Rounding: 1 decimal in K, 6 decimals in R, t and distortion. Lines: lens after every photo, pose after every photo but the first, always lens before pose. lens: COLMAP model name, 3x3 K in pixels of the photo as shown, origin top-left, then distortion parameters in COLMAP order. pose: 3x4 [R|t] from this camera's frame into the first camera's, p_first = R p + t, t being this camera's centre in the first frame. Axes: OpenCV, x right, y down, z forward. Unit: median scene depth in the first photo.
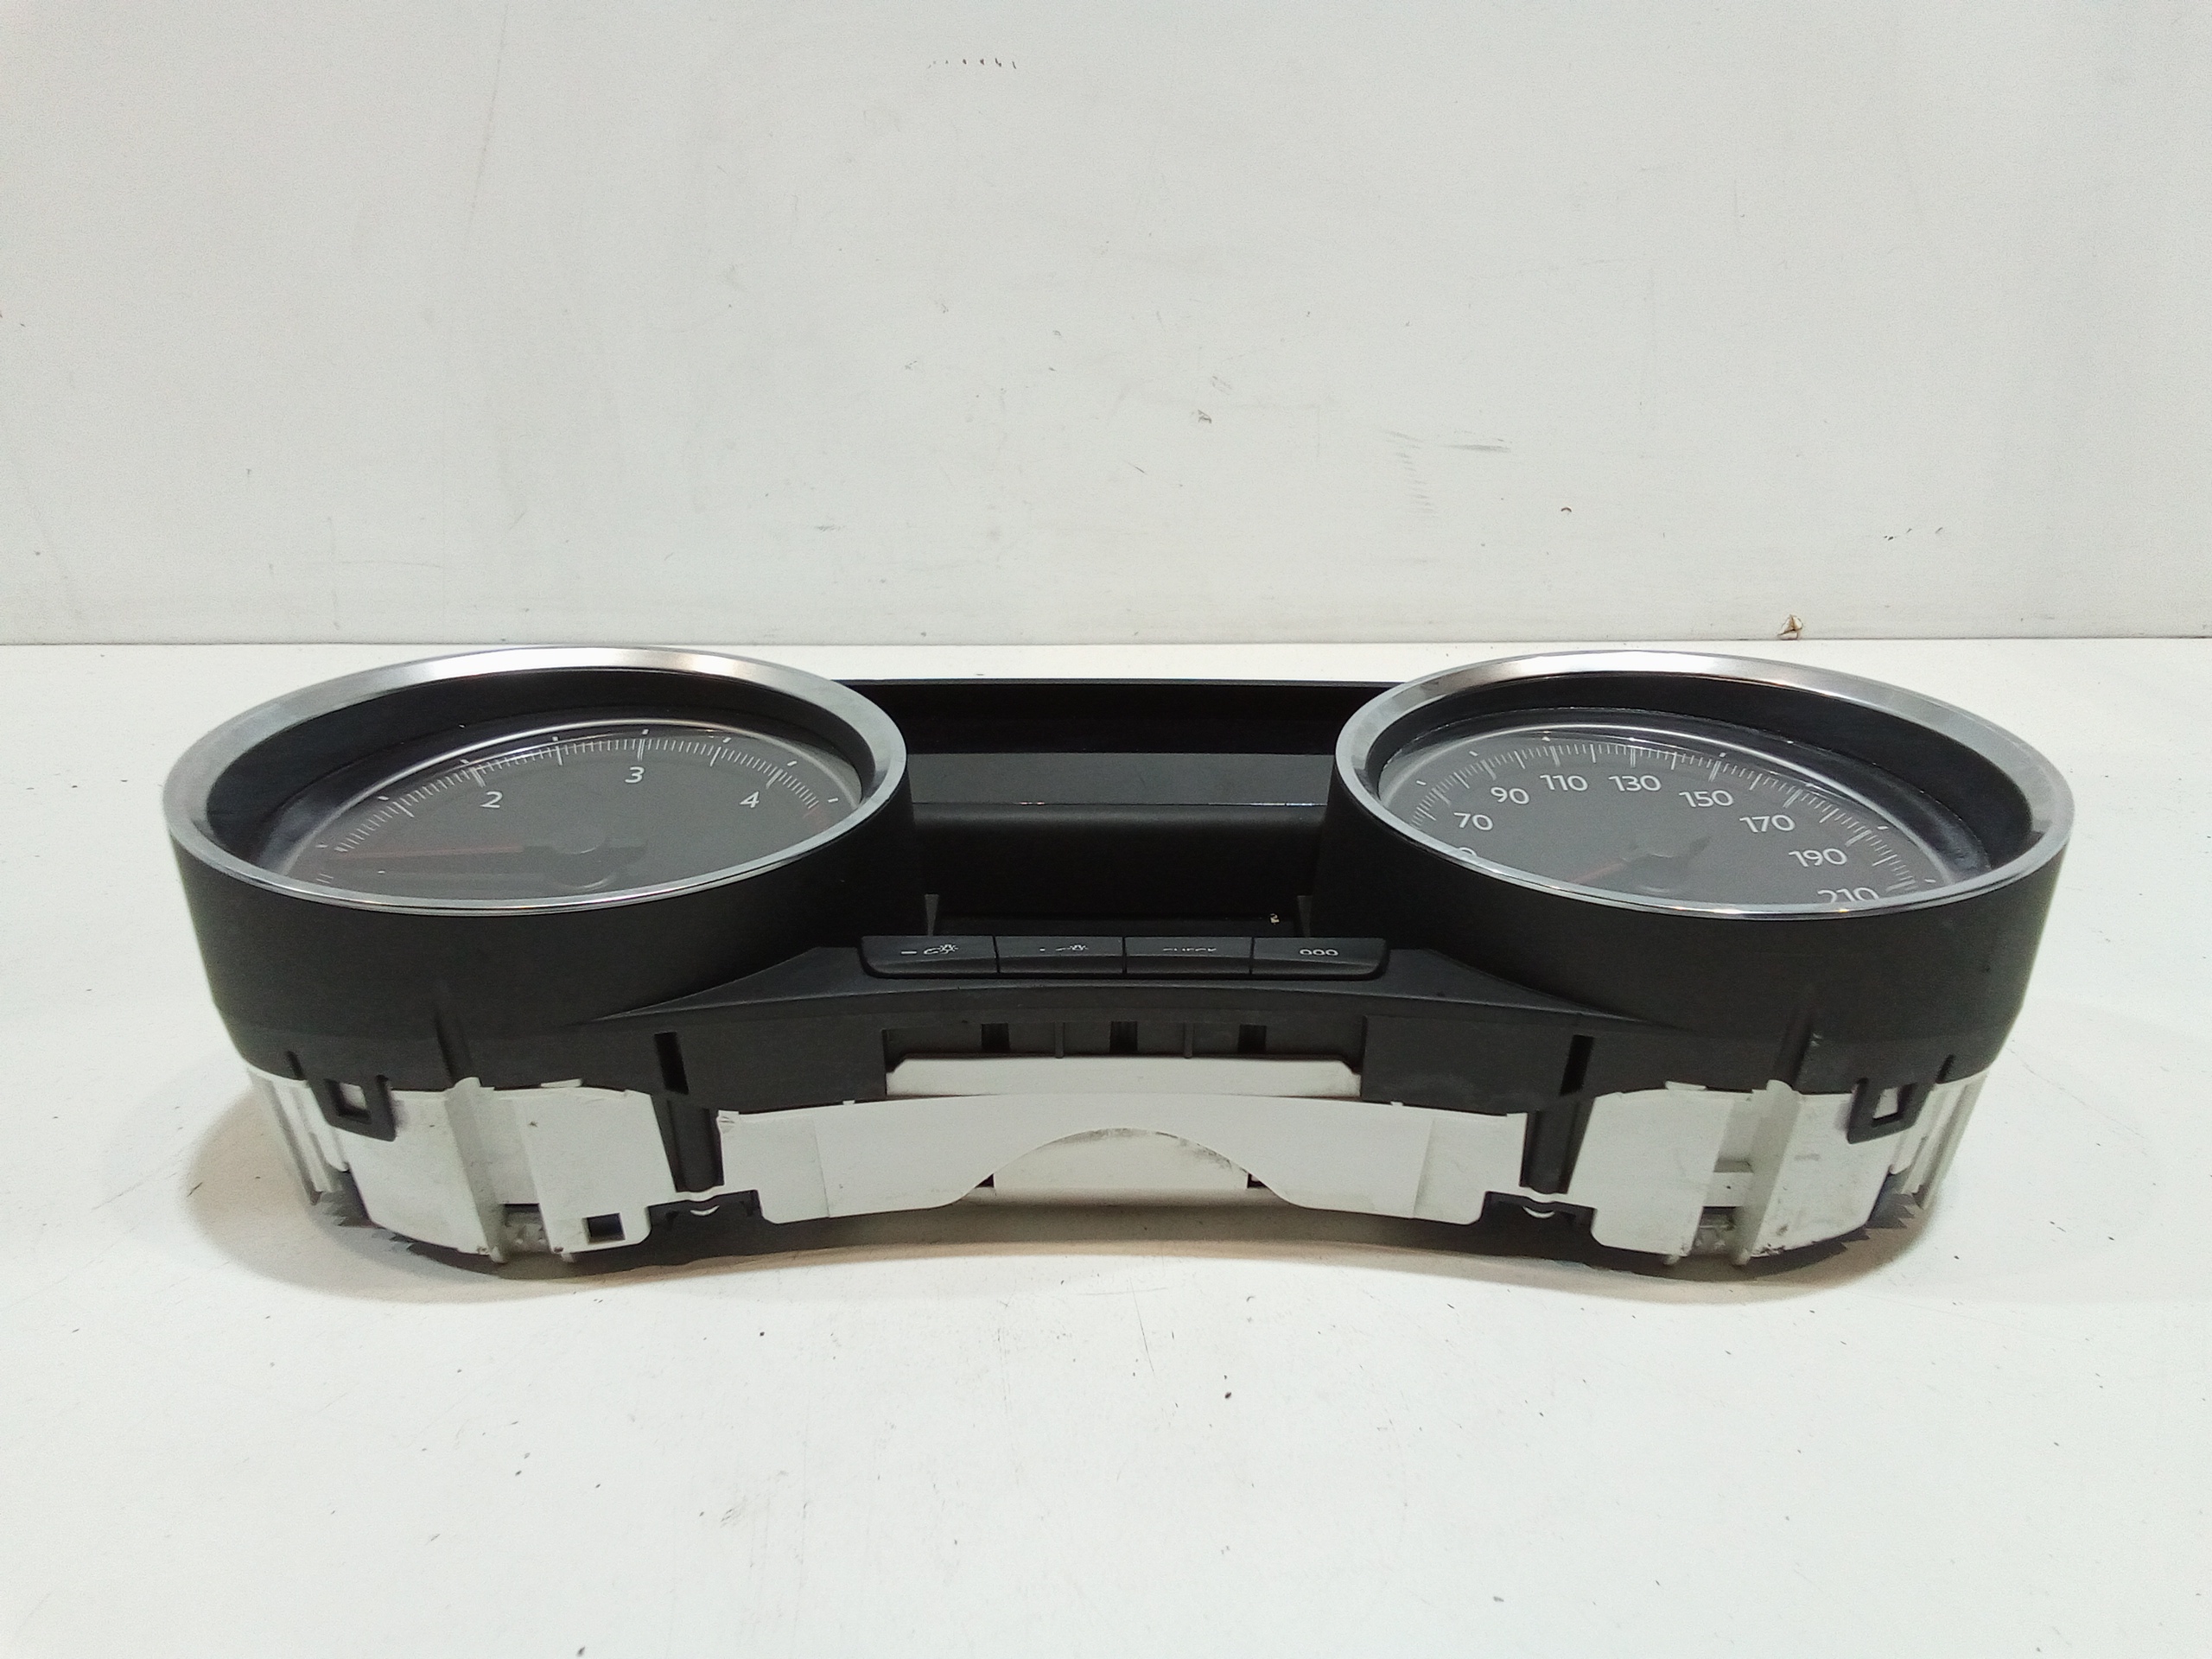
lens RADIAL K [[1535.6, 0, 1106.0], [0, 1535.6, 829.5], [0, 0, 1]] dist [0.087942, -0.138190]
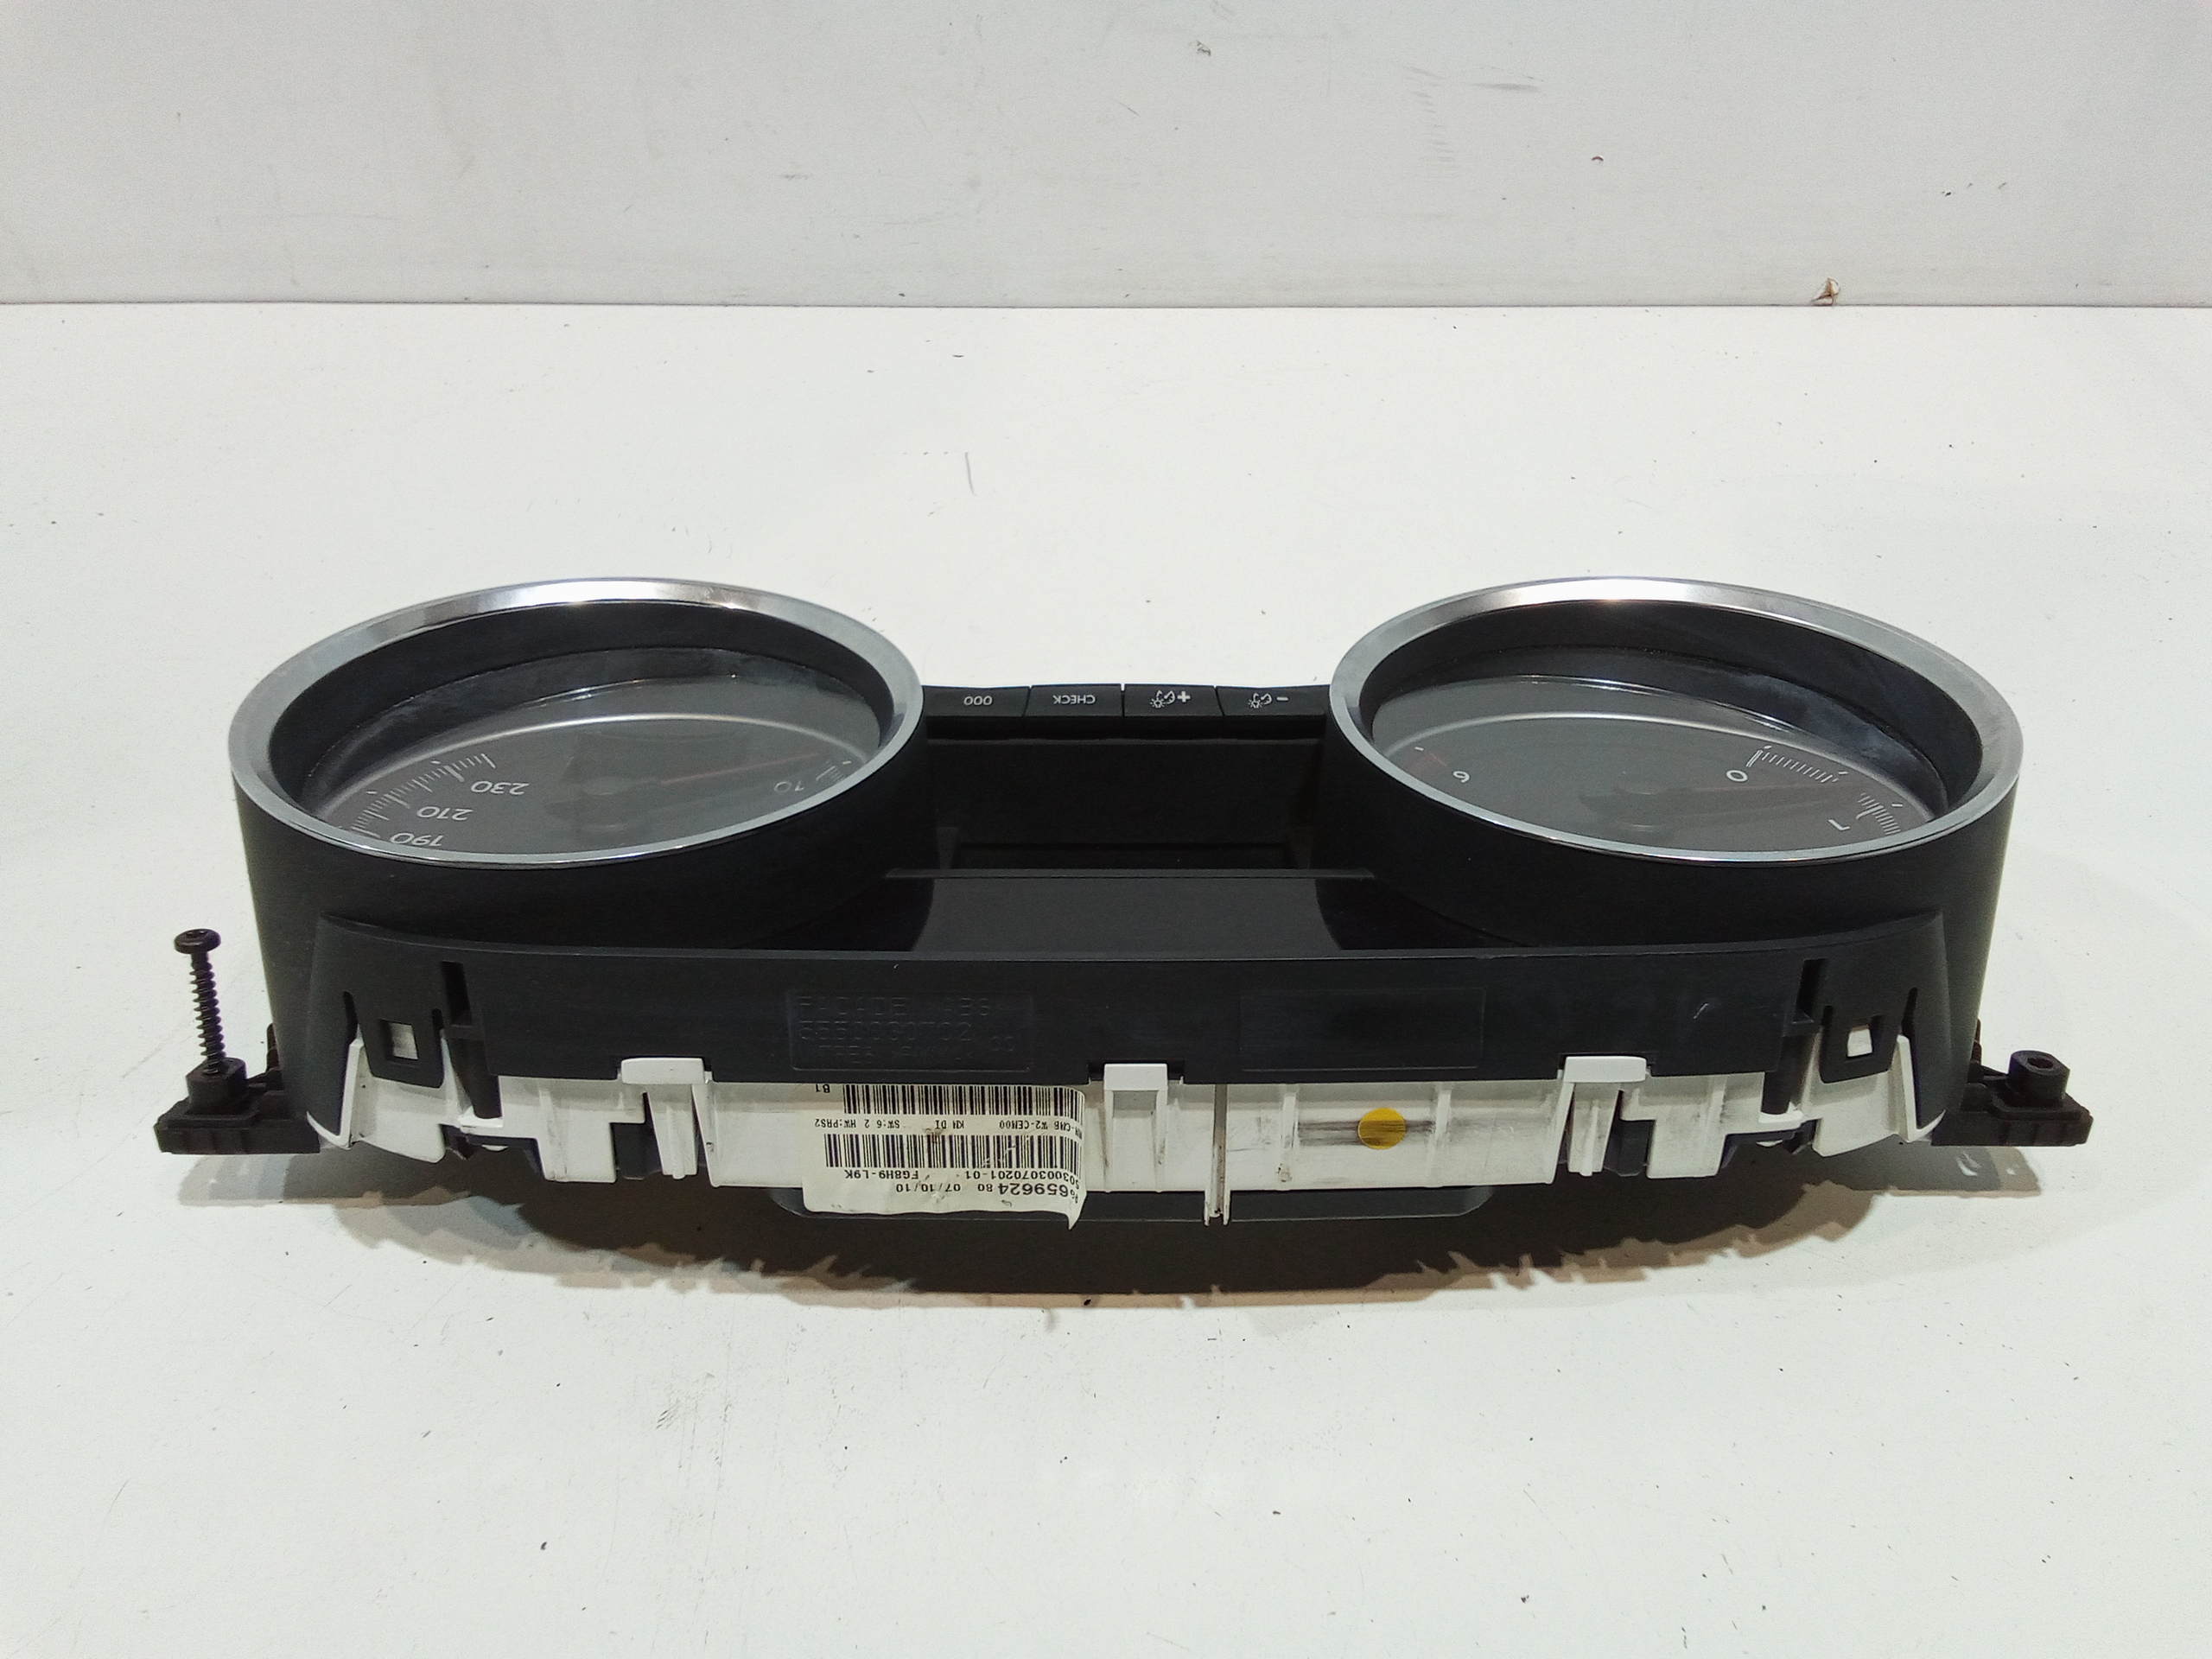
lens RADIAL K [[1548.0, 0, 1106.0], [0, 1548.0, 829.5], [0, 0, 1]] dist [0.050298, -0.074516]
pose [[0.999541, 0.015937, -0.025782, 0.037727], [-0.007351, 0.952671, 0.303914, -0.108968], [0.029405, -0.303585, 0.952350, -0.006138]]
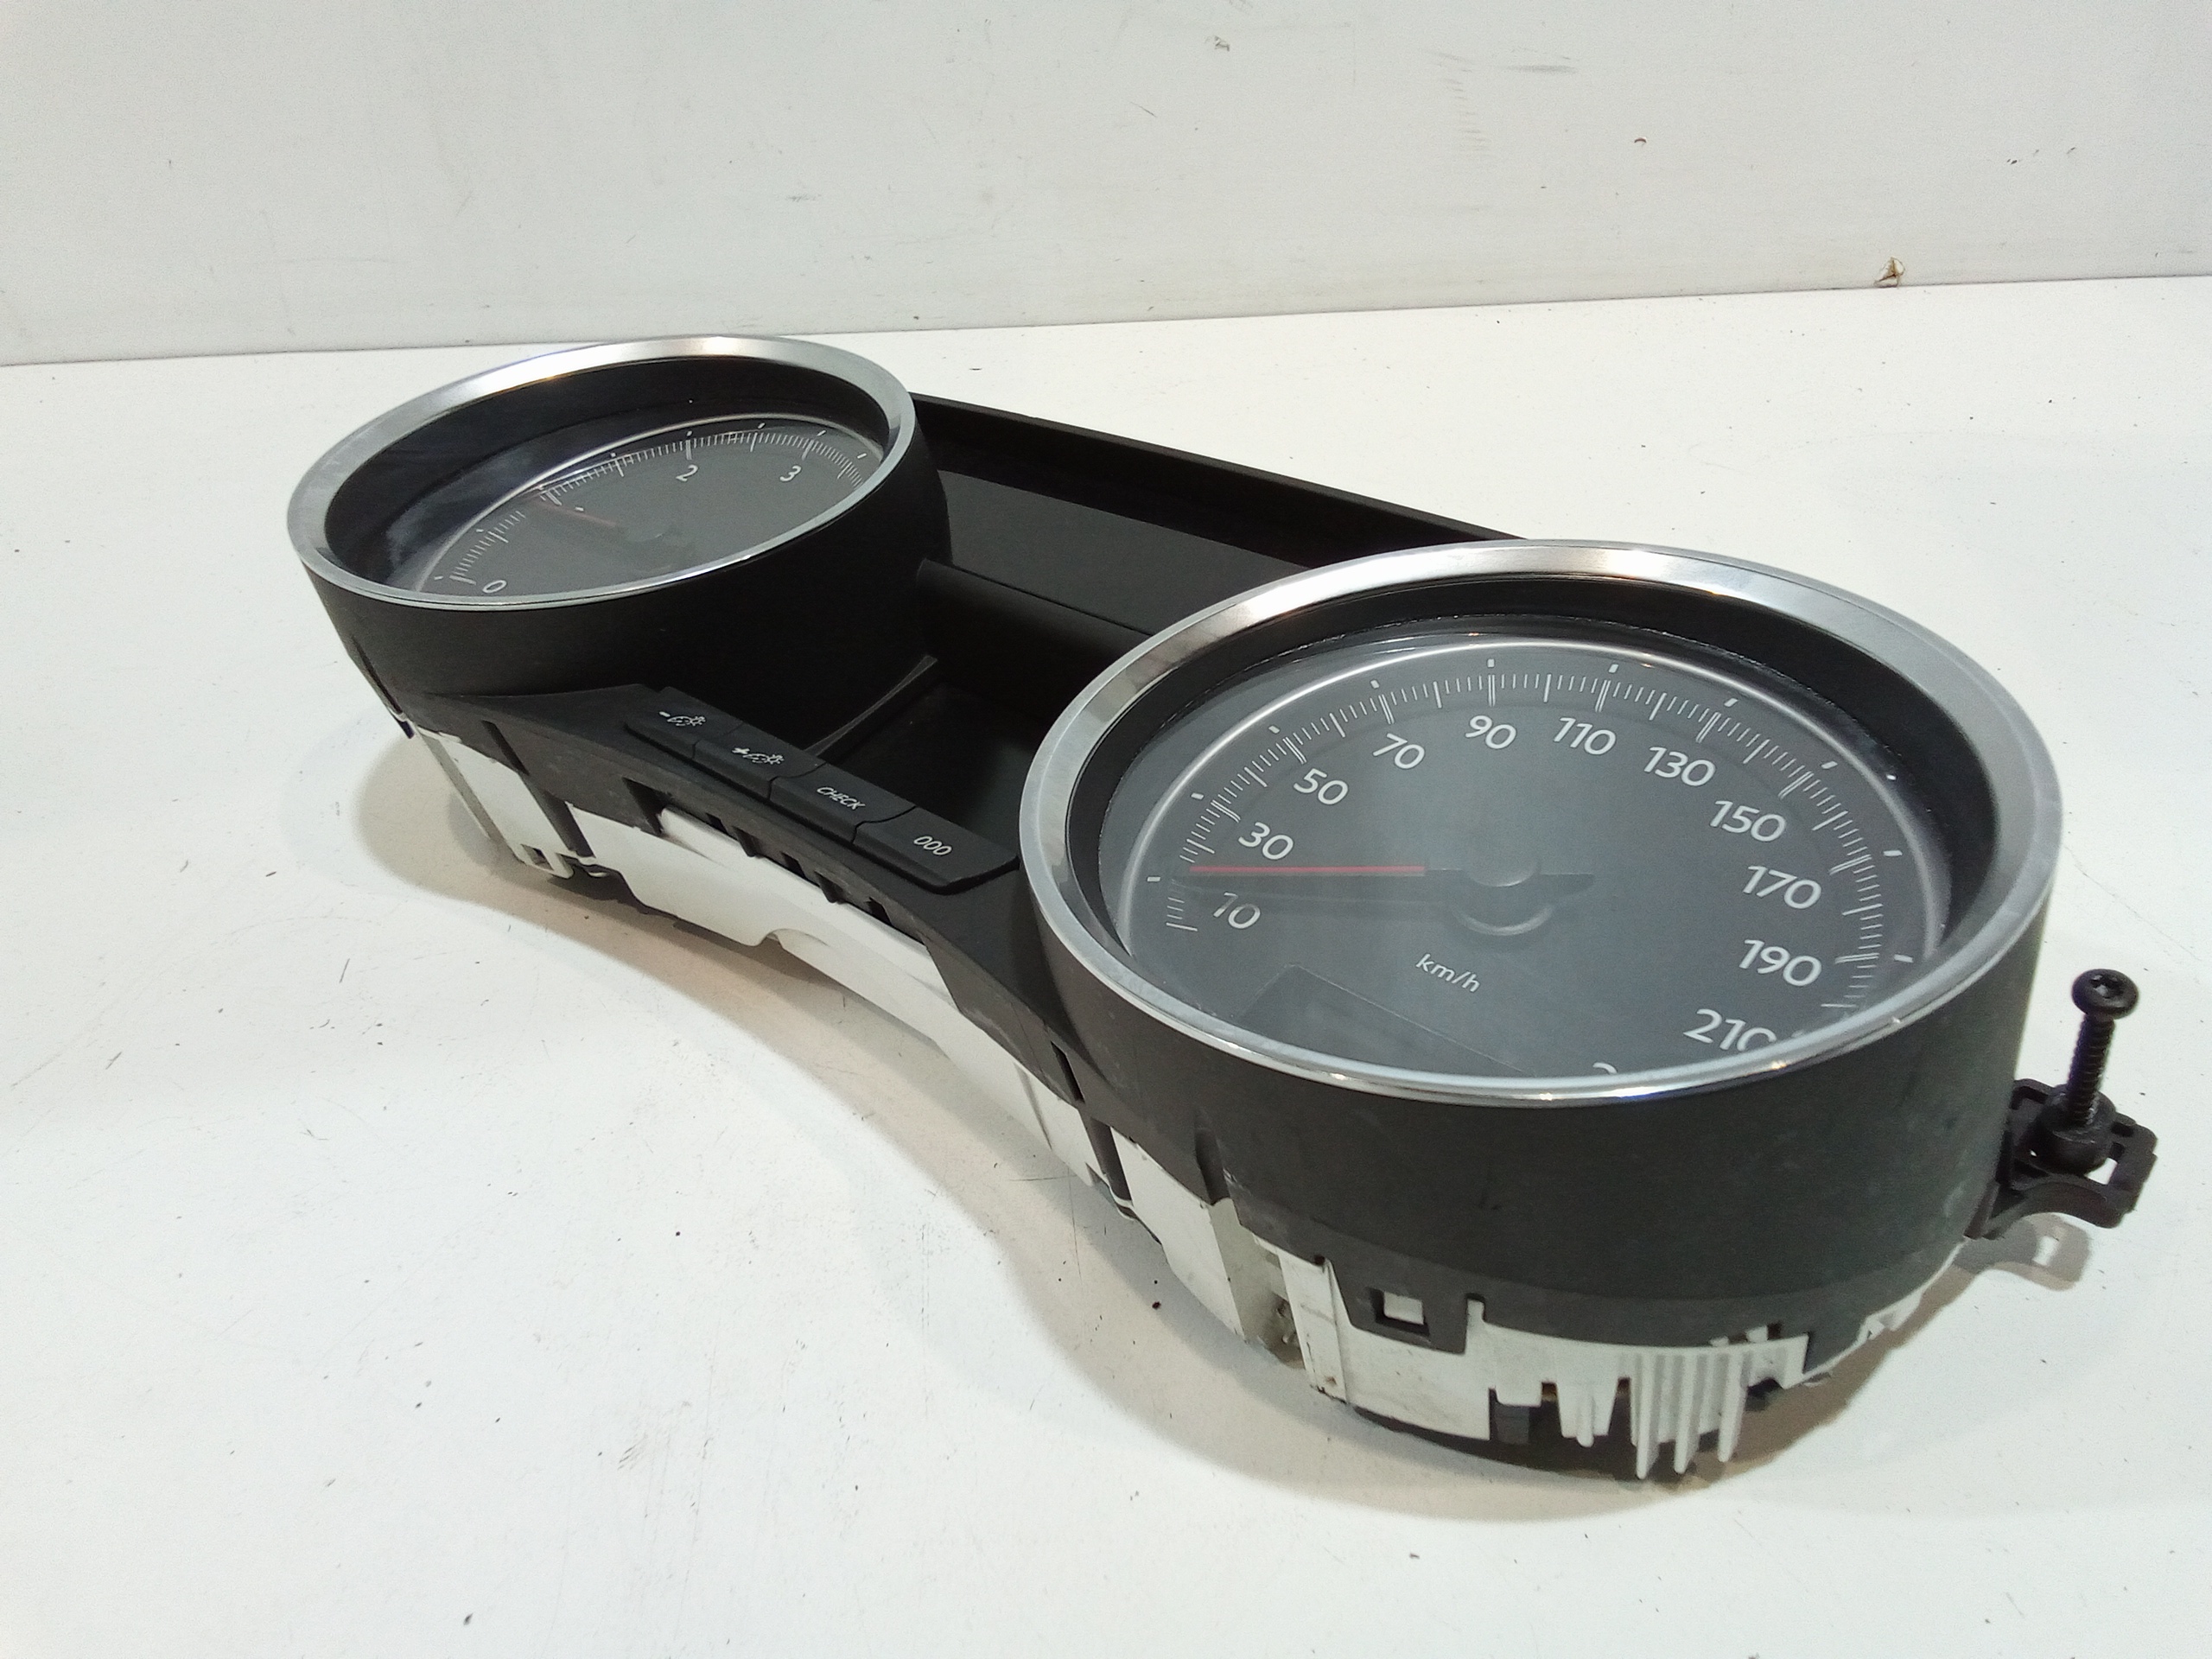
lens RADIAL K [[1548.0, 0, 1106.0], [0, 1548.0, 829.5], [0, 0, 1]] dist [0.050298, -0.074516]
pose [[0.998594, -0.021167, -0.048598, 0.032242], [0.031957, 0.971865, 0.233360, -0.045371], [0.042291, -0.234585, 0.971175, 0.045524]]
